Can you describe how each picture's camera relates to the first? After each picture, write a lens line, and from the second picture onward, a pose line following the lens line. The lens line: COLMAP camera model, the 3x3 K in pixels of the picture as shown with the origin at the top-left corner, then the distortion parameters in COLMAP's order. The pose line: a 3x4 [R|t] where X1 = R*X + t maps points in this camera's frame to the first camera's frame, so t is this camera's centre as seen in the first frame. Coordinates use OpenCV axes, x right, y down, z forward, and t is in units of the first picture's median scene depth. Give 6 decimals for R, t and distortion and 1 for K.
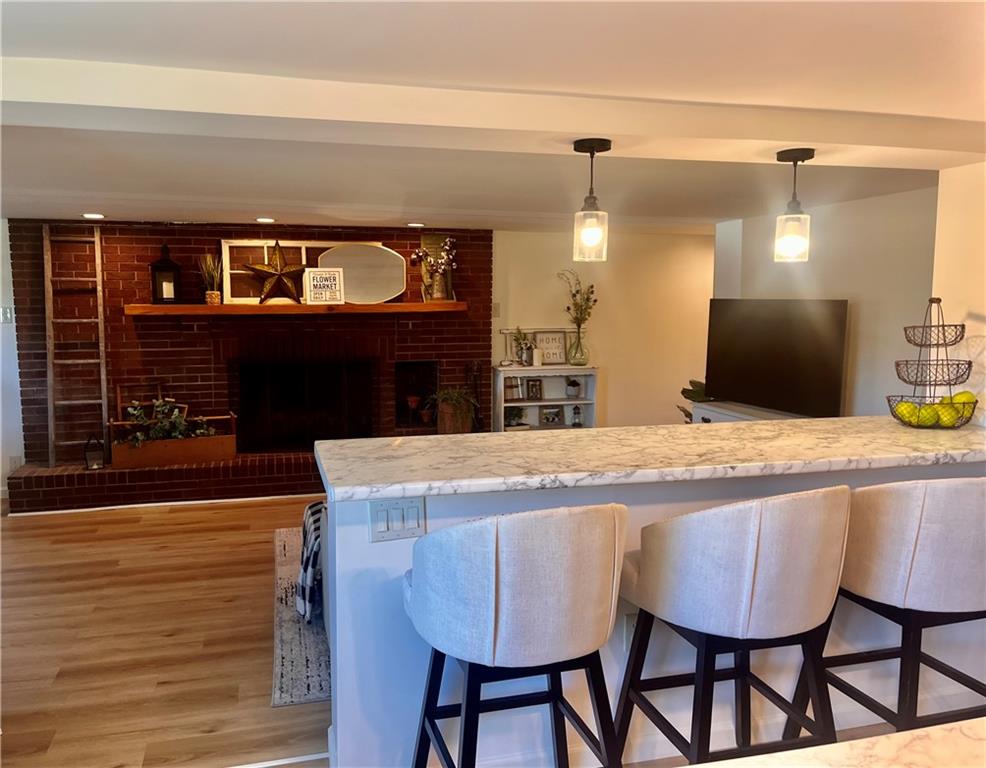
lens RADIAL K [[783.2, 0, 490.3], [0, 783.2, 384.5], [0, 0, 1]] dist [0.006855, 0.005436]
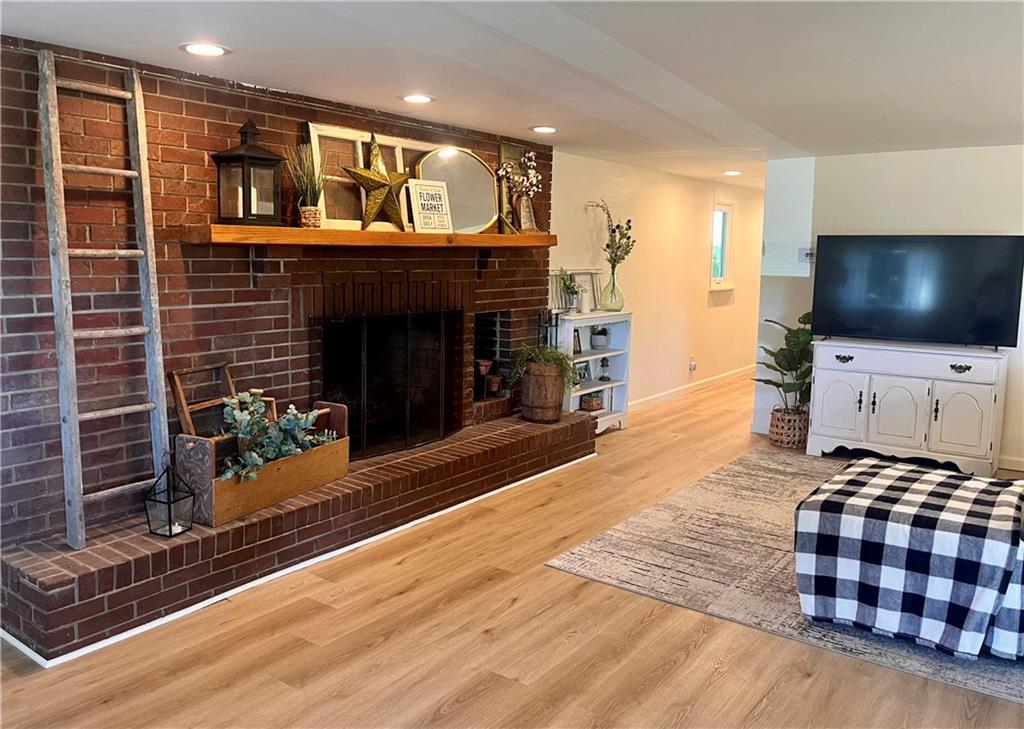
lens RADIAL K [[808.8, 0, 484.7], [0, 808.8, 348.3], [0, 0, 1]] dist [0.057865, -0.071230]
pose [[0.796843, -0.063533, 0.600837, -0.626042], [0.058689, 0.997892, 0.027682, -0.018604], [-0.601329, 0.013204, 0.798892, 0.411513]]
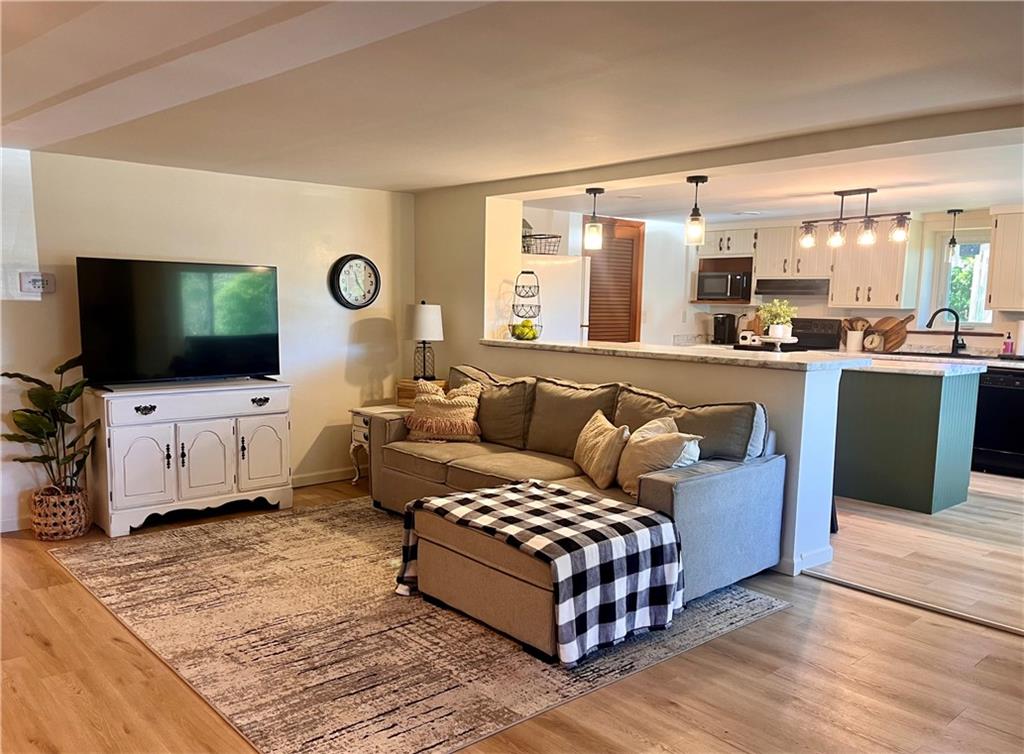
lens RADIAL K [[812.1, 0, 489.9], [0, 812.1, 404.0], [0, 0, 1]] dist [0.034280, -0.035005]
pose [[-0.425907, -0.125455, 0.896027, -0.568562], [0.086590, 0.980142, 0.178391, -0.070444], [-0.900614, 0.153565, -0.406586, 0.919092]]
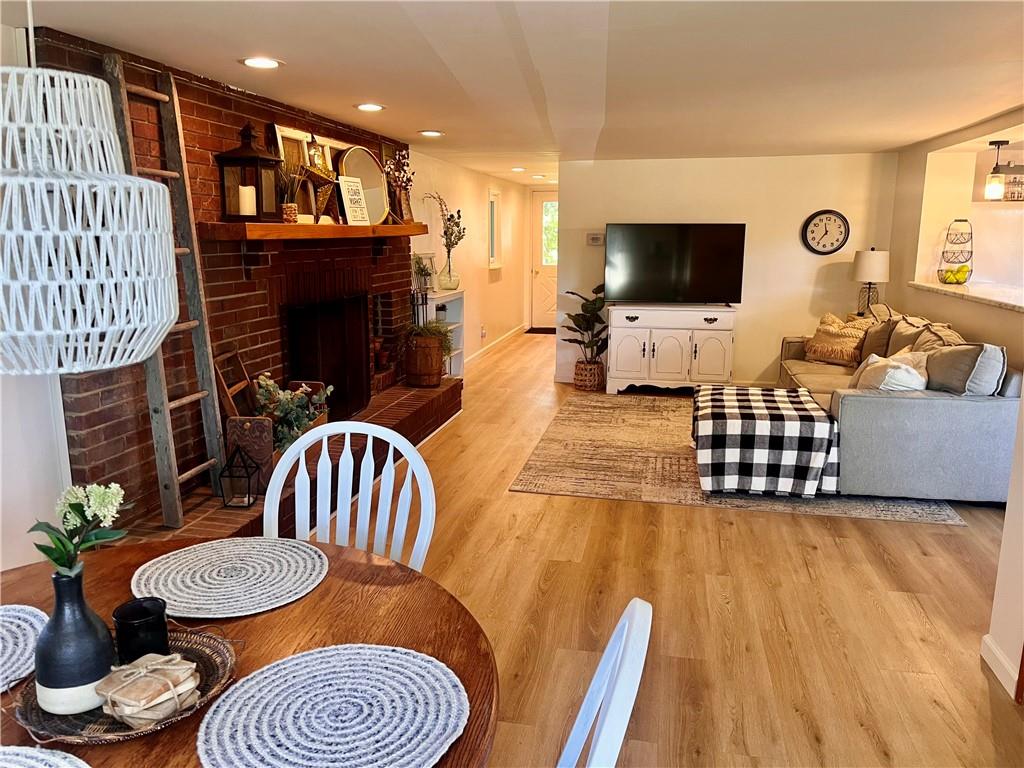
lens RADIAL K [[776.2, 0, 504.3], [0, 776.2, 379.0], [0, 0, 1]] dist [0.066169, -0.071310]
pose [[0.465996, -0.163728, 0.869506, -0.862900], [0.099664, 0.986188, 0.132286, -0.041072], [-0.879156, 0.025013, 0.475877, 0.519288]]
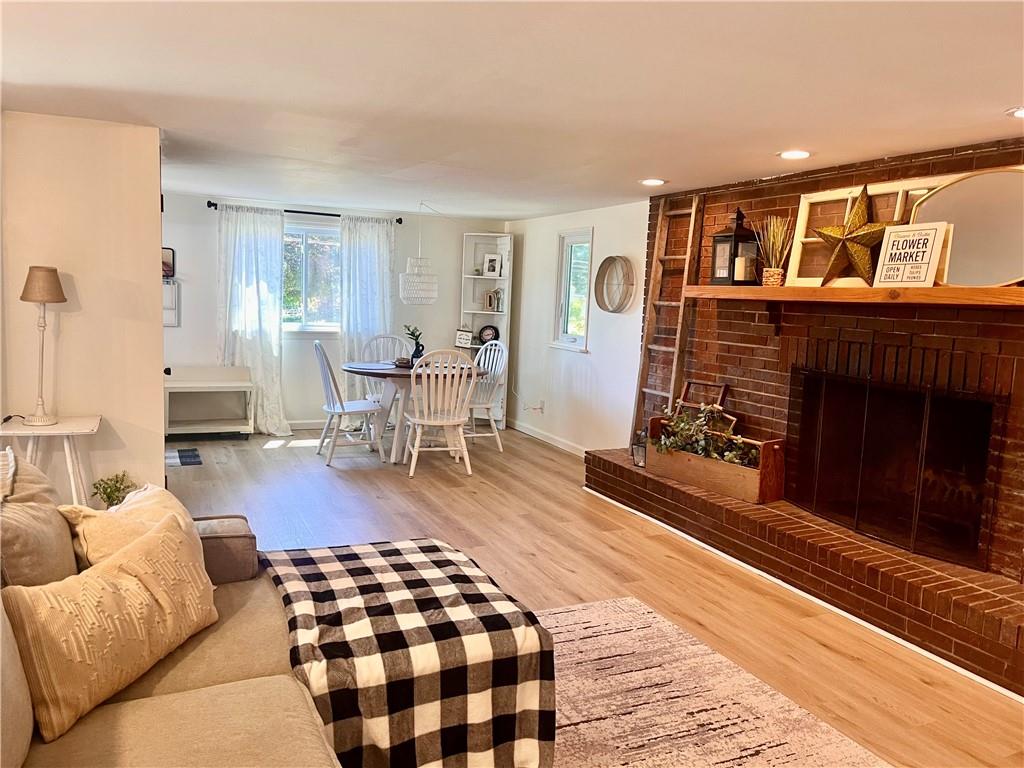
lens RADIAL K [[776.2, 0, 510.1], [0, 776.2, 385.8], [0, 0, 1]] dist [0.066169, -0.071310]
pose [[0.162473, 0.123271, -0.978982, 0.320338], [-0.153694, 0.983217, 0.098297, -0.045933], [0.974670, 0.134493, 0.178692, 0.644234]]
